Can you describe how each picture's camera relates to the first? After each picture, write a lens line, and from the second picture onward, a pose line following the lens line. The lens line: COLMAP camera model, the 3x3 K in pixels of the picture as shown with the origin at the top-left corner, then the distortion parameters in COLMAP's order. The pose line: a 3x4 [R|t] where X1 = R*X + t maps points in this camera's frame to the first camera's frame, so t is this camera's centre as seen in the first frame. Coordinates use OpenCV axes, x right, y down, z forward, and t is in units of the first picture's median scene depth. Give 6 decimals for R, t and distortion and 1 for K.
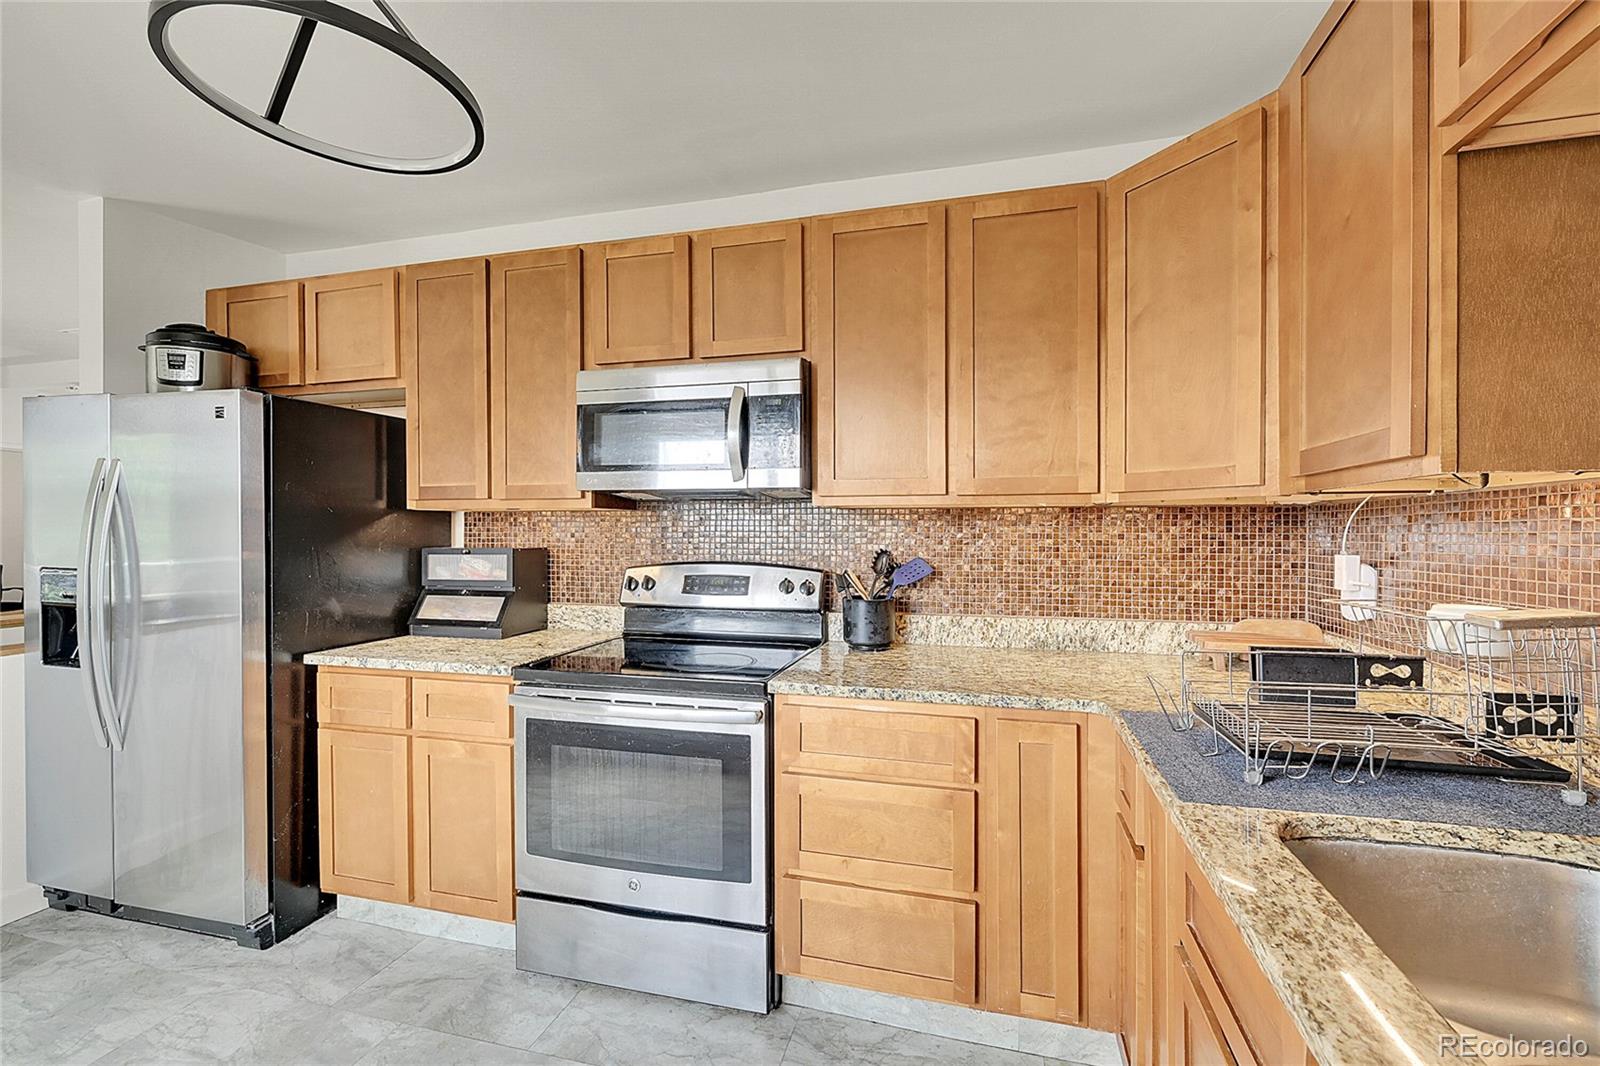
lens RADIAL K [[625.8, 0, 800.0], [0, 625.8, 533.0], [0, 0, 1]] dist [0.001474, 0.000283]
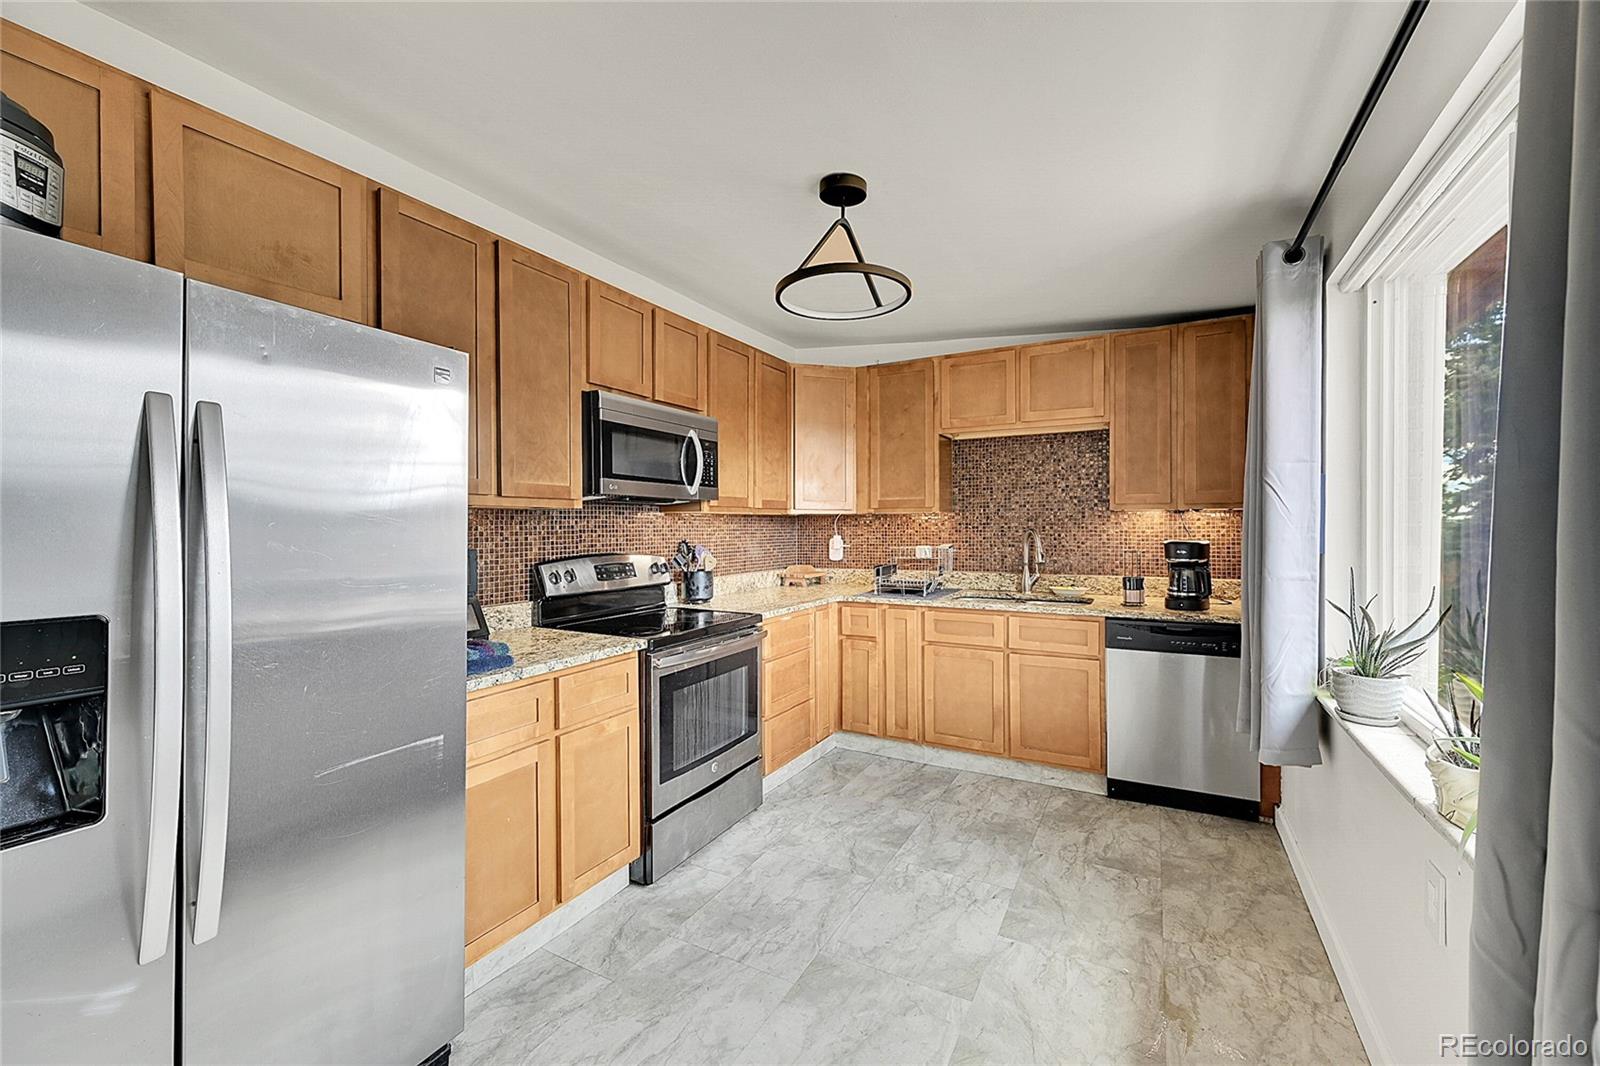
lens RADIAL K [[625.8, 0, 800.0], [0, 625.8, 533.0], [0, 0, 1]] dist [0.001474, 0.000283]
pose [[0.270869, -0.012205, 0.962539, -1.335954], [0.008916, 0.999909, 0.010169, -0.004222], [-0.962575, 0.005828, 0.270953, 0.328798]]
